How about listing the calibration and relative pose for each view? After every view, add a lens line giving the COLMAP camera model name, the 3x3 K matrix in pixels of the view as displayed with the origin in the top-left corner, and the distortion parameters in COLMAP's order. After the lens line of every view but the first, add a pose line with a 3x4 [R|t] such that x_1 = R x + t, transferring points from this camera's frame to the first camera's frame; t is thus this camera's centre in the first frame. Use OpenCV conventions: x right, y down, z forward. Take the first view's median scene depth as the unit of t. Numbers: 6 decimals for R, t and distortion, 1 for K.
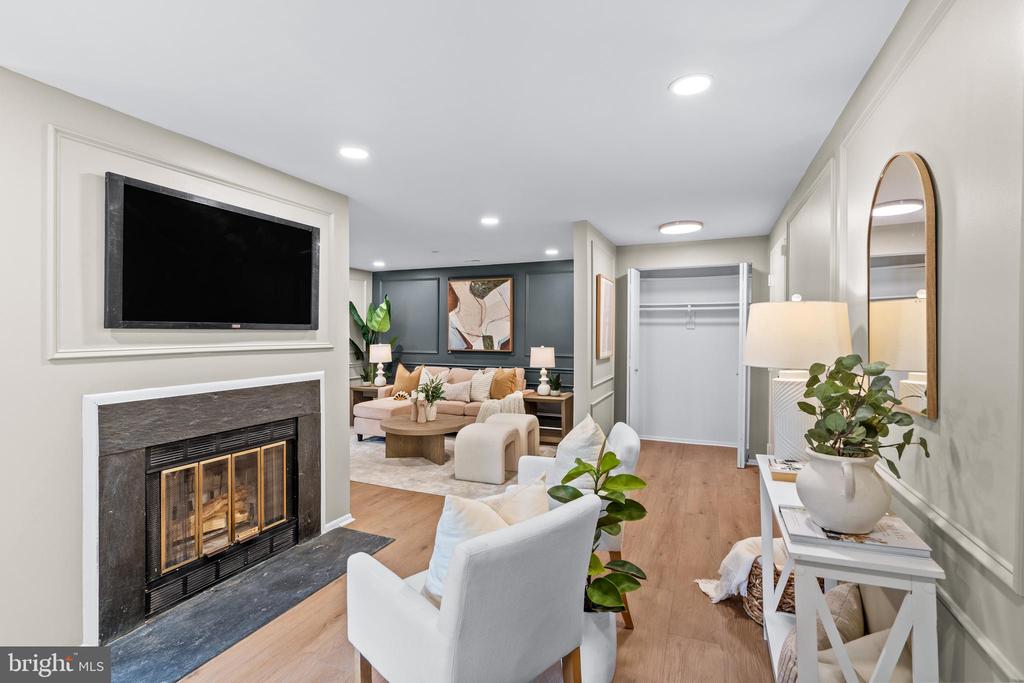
lens RADIAL K [[478.3, 0, 510.0], [0, 478.3, 337.1], [0, 0, 1]] dist [-0.010455, 0.002182]
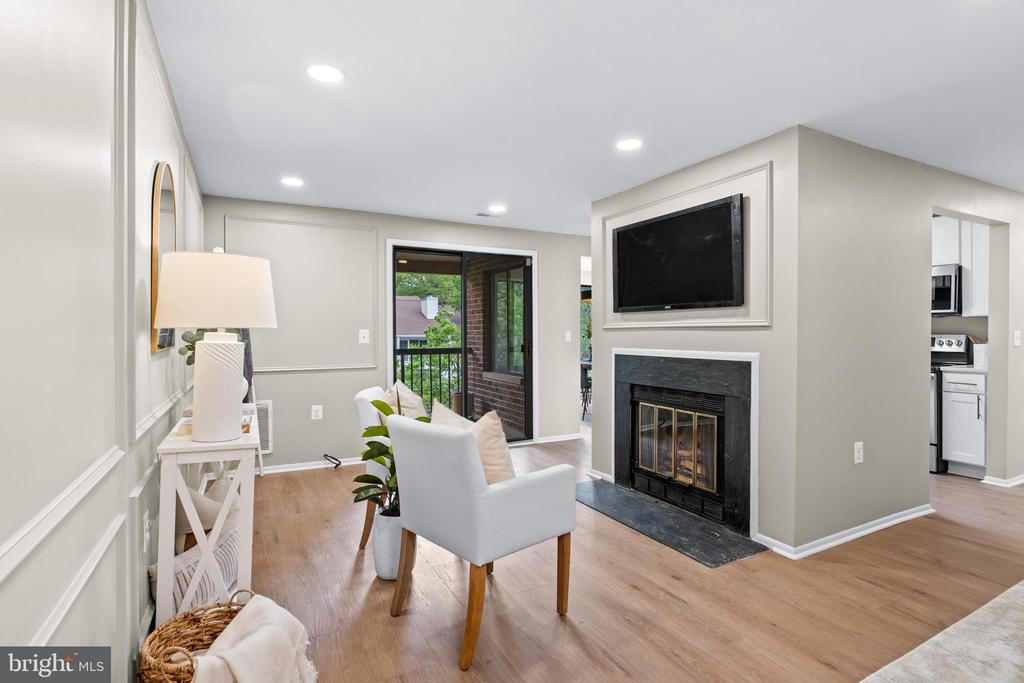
lens RADIAL K [[499.4, 0, 506.0], [0, 499.4, 335.2], [0, 0, 1]] dist [-0.003098, 0.000388]
pose [[-0.639522, -0.001435, -0.768771, 0.305013], [-0.011337, 0.999907, 0.007564, 0.019173], [0.768689, 0.013553, -0.639479, 0.630599]]
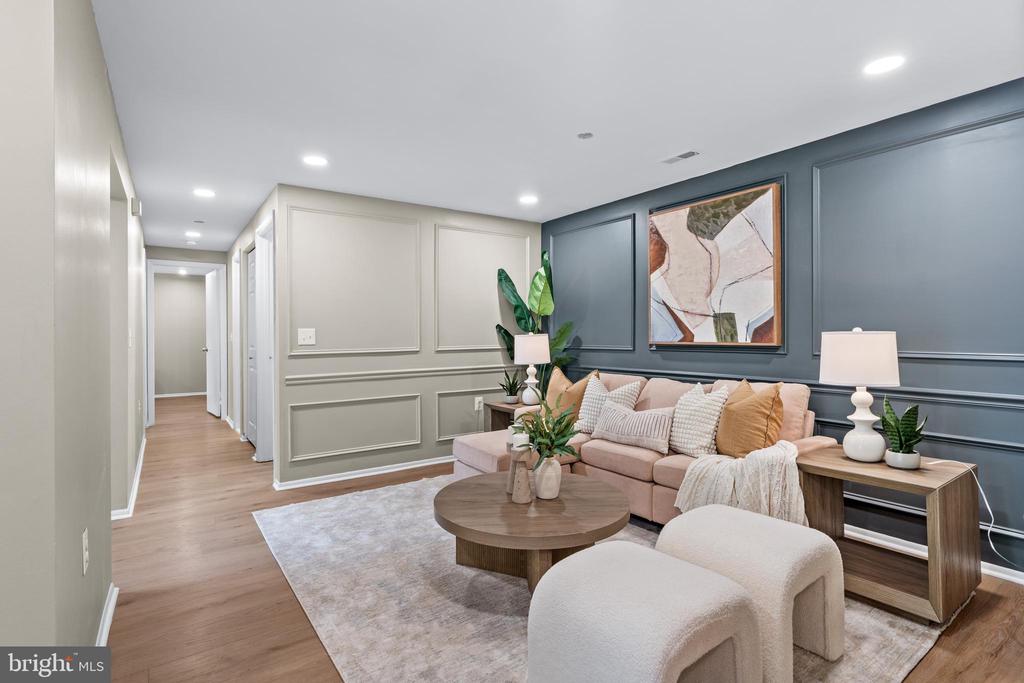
lens RADIAL K [[499.4, 0, 516.9], [0, 499.4, 333.3], [0, 0, 1]] dist [-0.003098, 0.000388]
pose [[0.849778, -0.011485, -0.527015, 0.043330], [0.003194, 0.999856, -0.016639, 0.026390], [0.527131, 0.012456, 0.849693, 0.487301]]
